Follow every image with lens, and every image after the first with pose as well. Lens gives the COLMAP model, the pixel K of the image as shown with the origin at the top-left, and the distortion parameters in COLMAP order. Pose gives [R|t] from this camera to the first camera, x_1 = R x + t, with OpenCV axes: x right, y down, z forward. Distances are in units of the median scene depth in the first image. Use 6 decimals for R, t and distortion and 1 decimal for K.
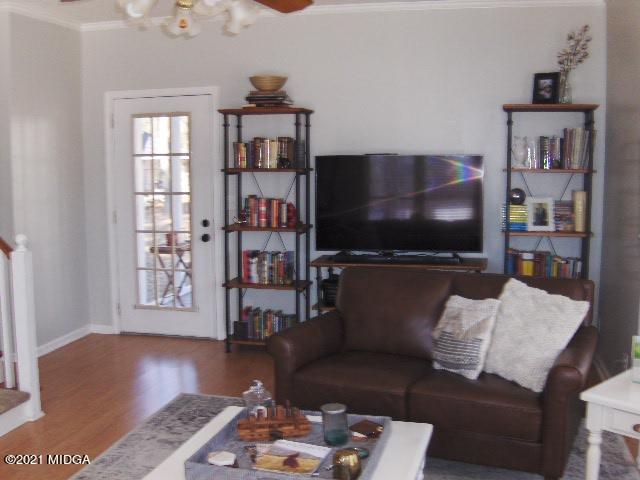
lens RADIAL K [[719.9, 0, 320.0], [0, 719.9, 240.0], [0, 0, 1]] dist [-0.252492, 0.229695]
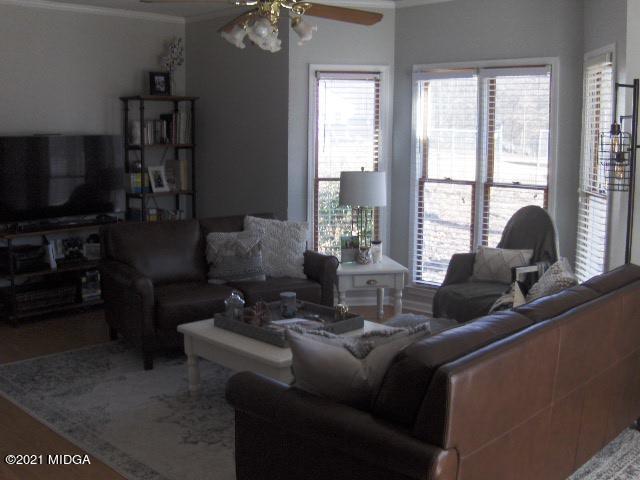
lens RADIAL K [[719.9, 0, 320.0], [0, 719.9, 240.0], [0, 0, 1]] dist [-0.252492, 0.229695]
pose [[0.505499, -0.112234, 0.855497, -0.693739], [0.090044, 0.992952, 0.077062, 0.001662], [-0.858116, 0.038078, 0.512042, 0.067910]]
